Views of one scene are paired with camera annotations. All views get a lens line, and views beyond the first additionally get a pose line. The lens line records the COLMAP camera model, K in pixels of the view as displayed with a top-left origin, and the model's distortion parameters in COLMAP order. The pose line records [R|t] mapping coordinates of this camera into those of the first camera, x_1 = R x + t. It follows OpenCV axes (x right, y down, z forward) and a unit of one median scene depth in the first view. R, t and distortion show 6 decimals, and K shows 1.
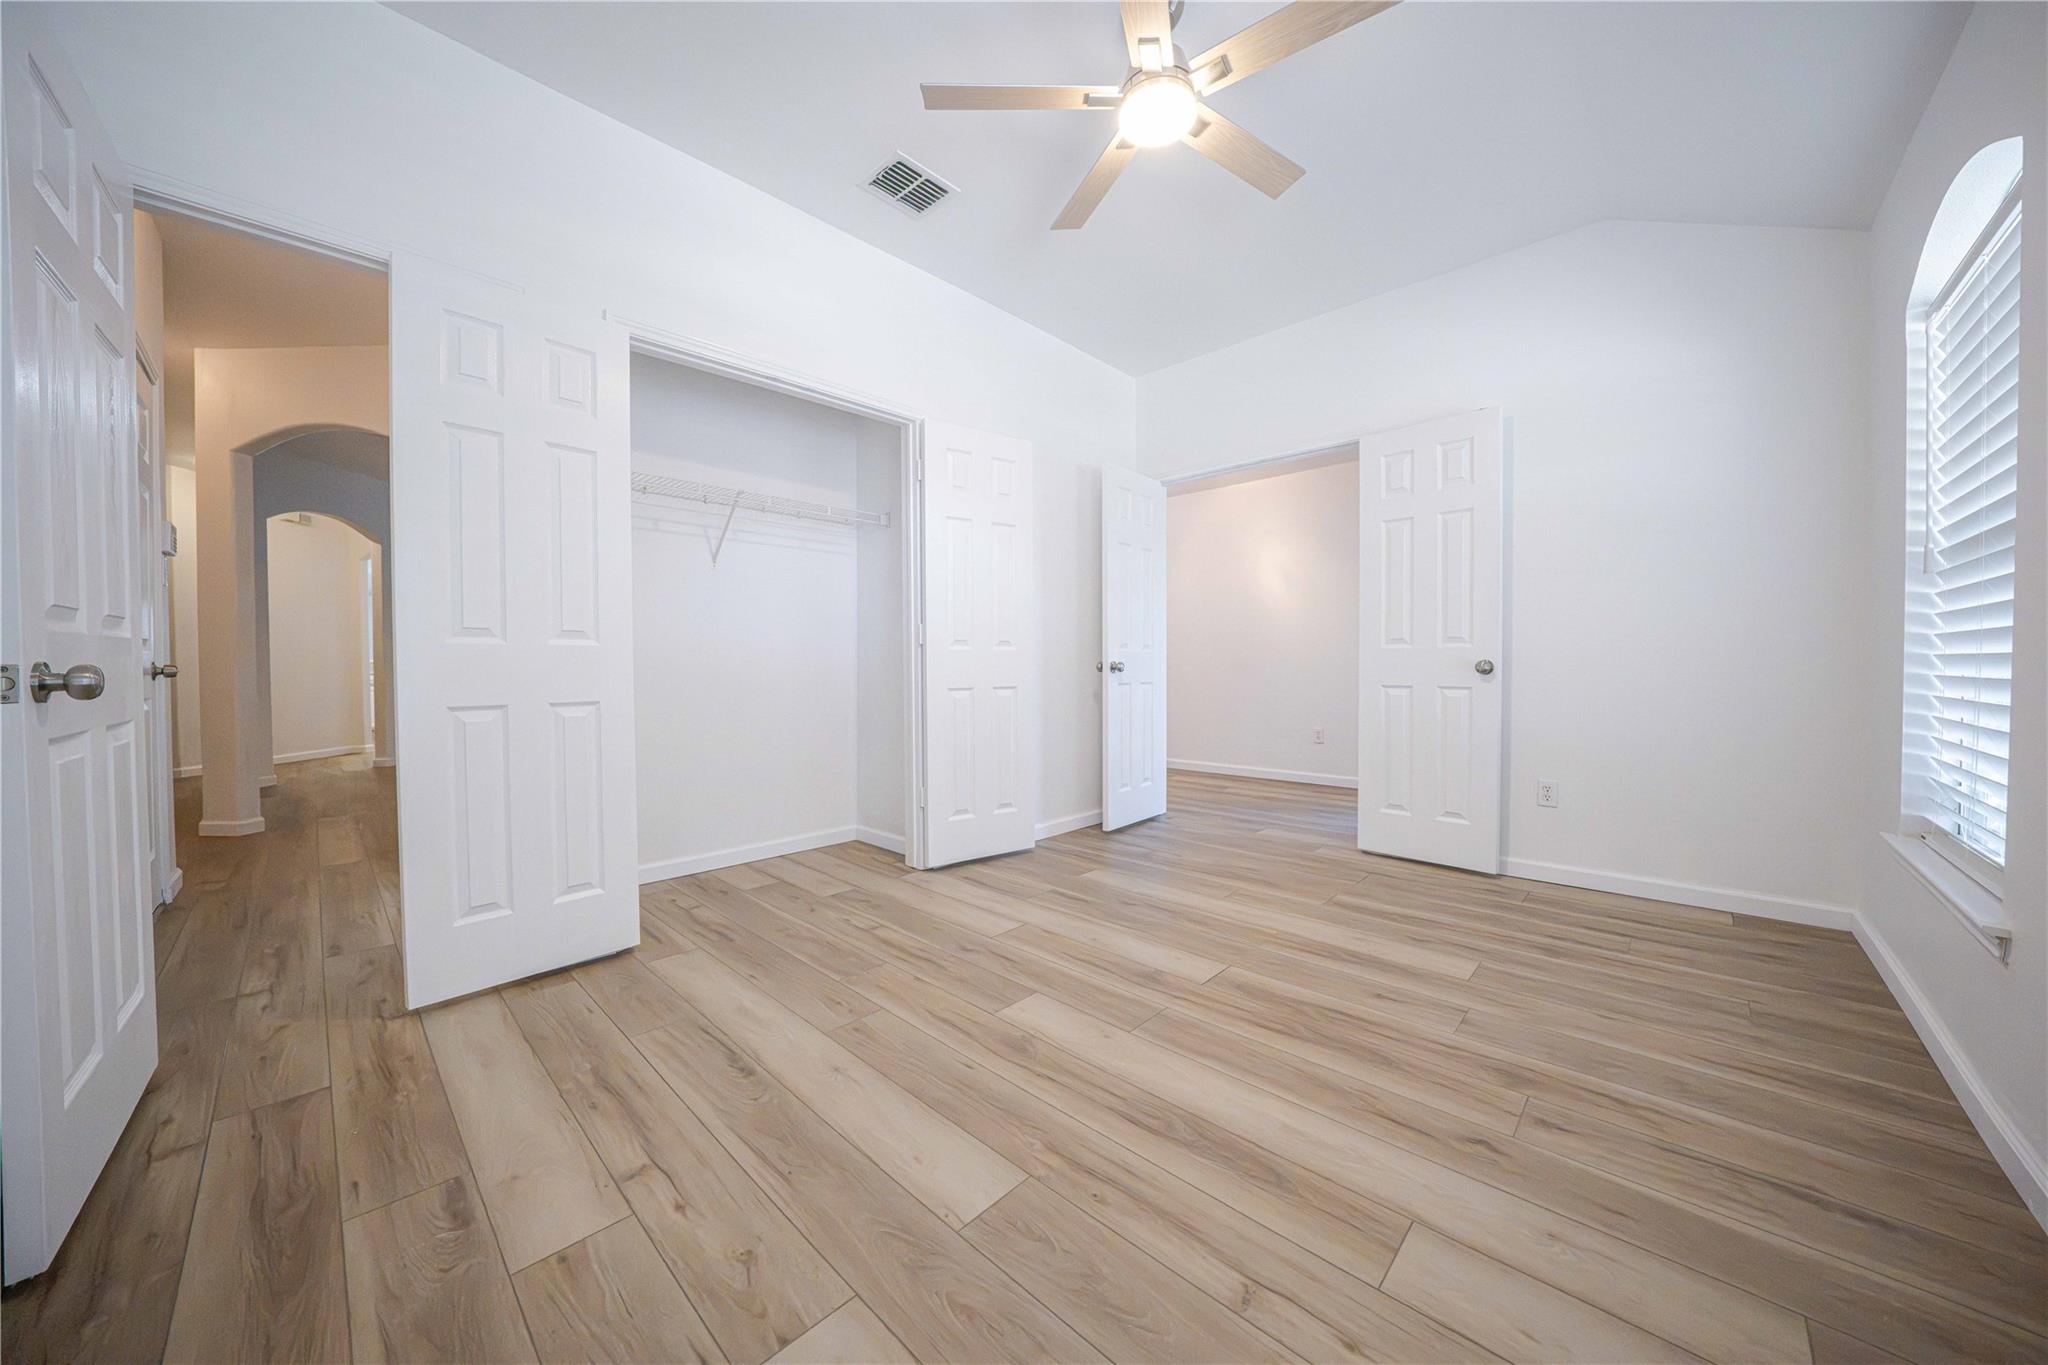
lens RADIAL K [[695.0, 0, 1020.3], [0, 695.0, 670.2], [0, 0, 1]] dist [-0.003965, 0.000900]
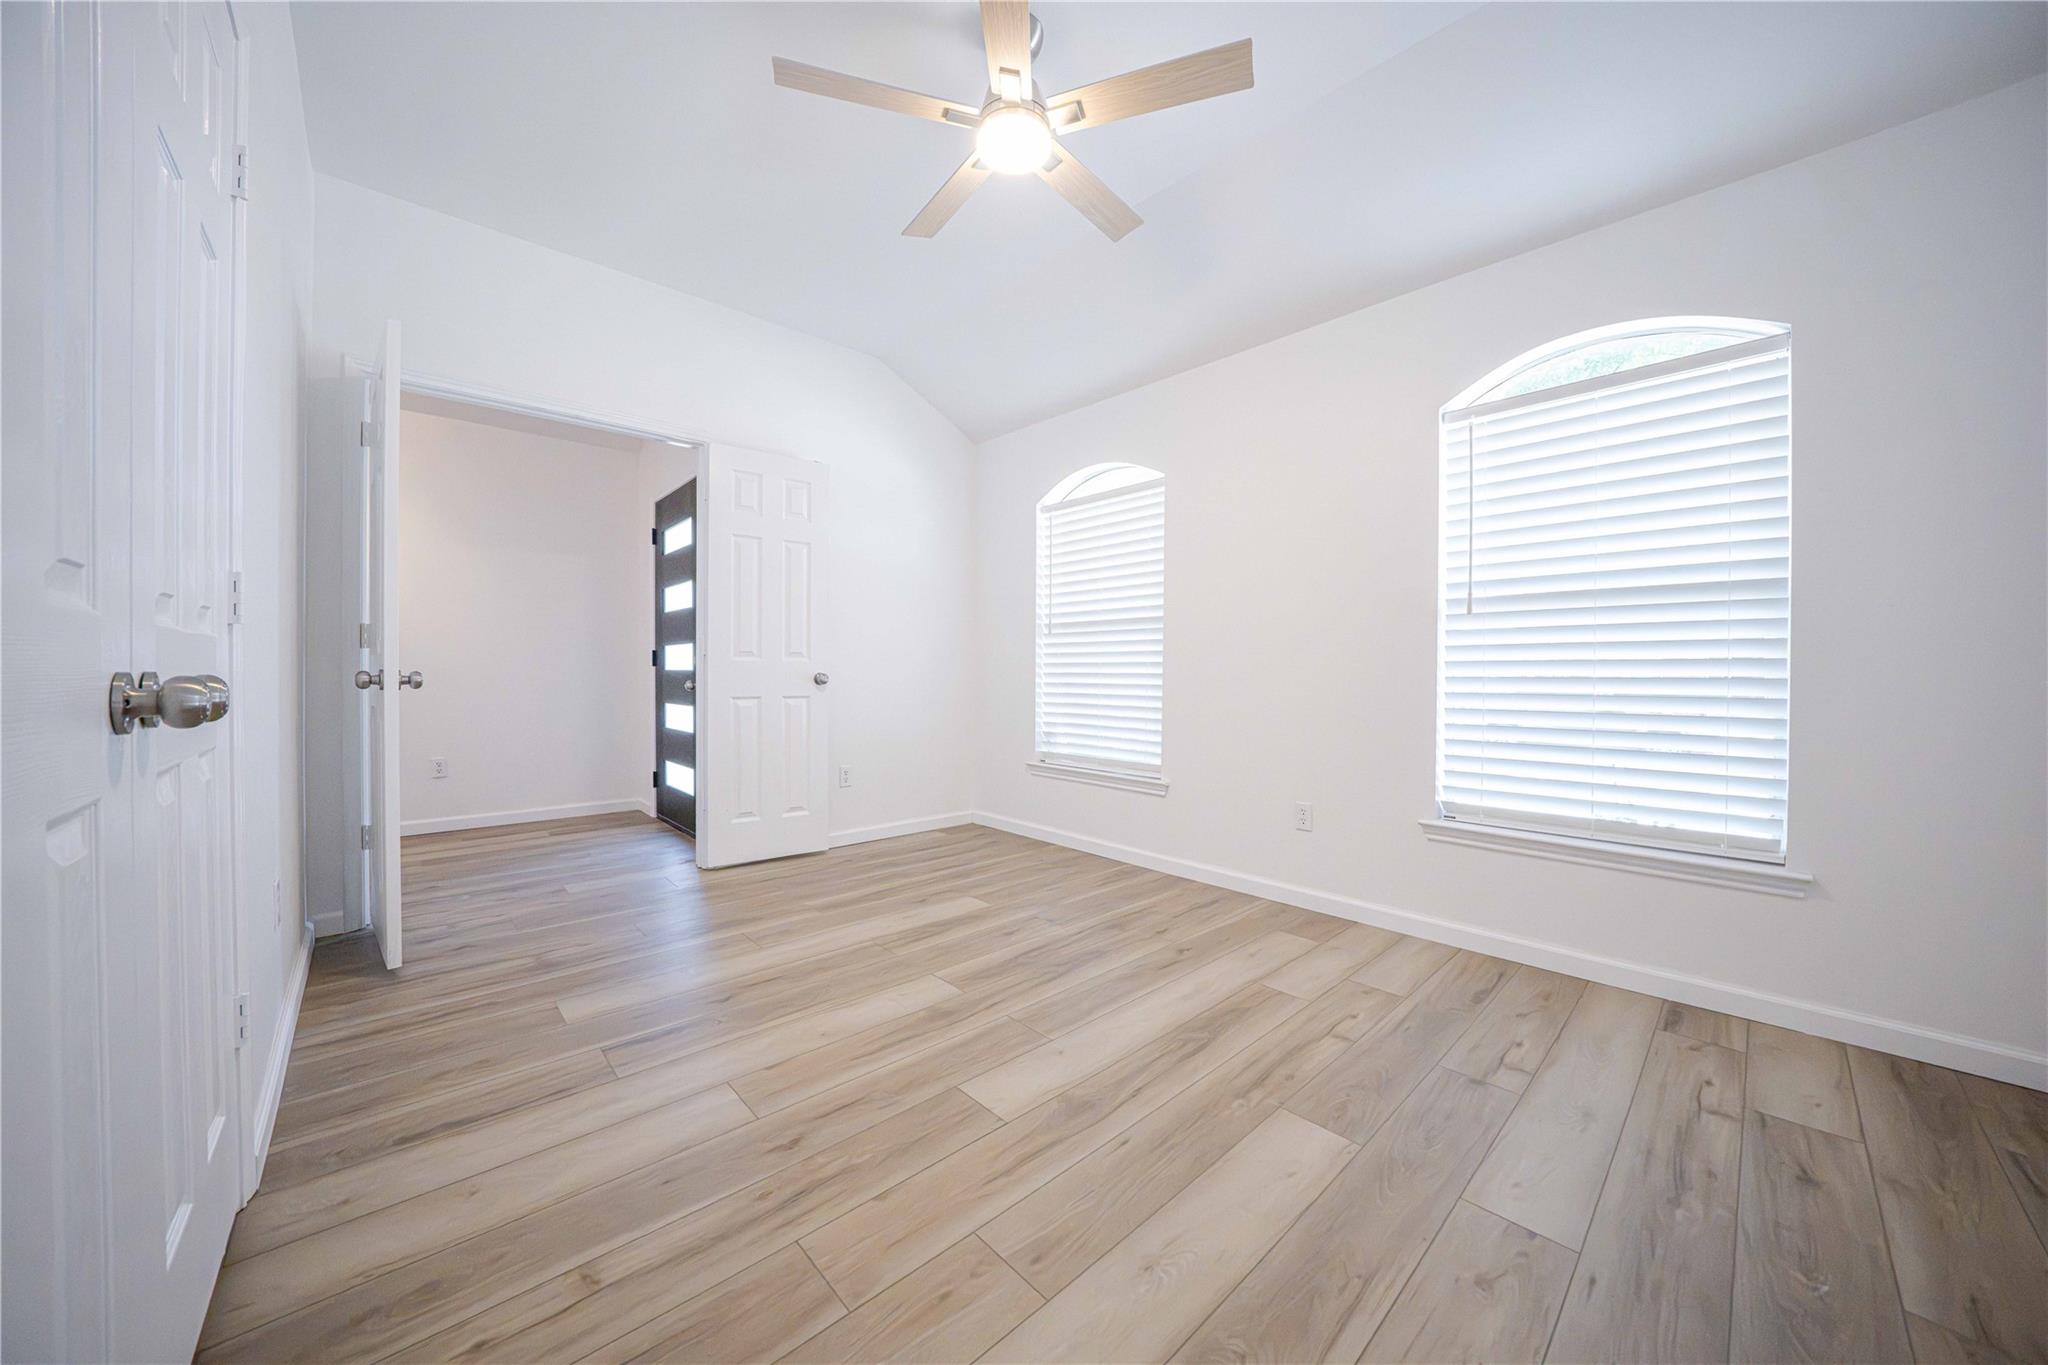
lens RADIAL K [[695.0, 0, 1030.0], [0, 695.0, 678.0], [0, 0, 1]] dist [-0.003965, 0.000900]
pose [[0.066455, 0.000025, 0.997789, -0.717494], [-0.005002, 0.999987, 0.000308, -0.013320], [-0.997777, -0.005011, 0.066455, 0.794668]]
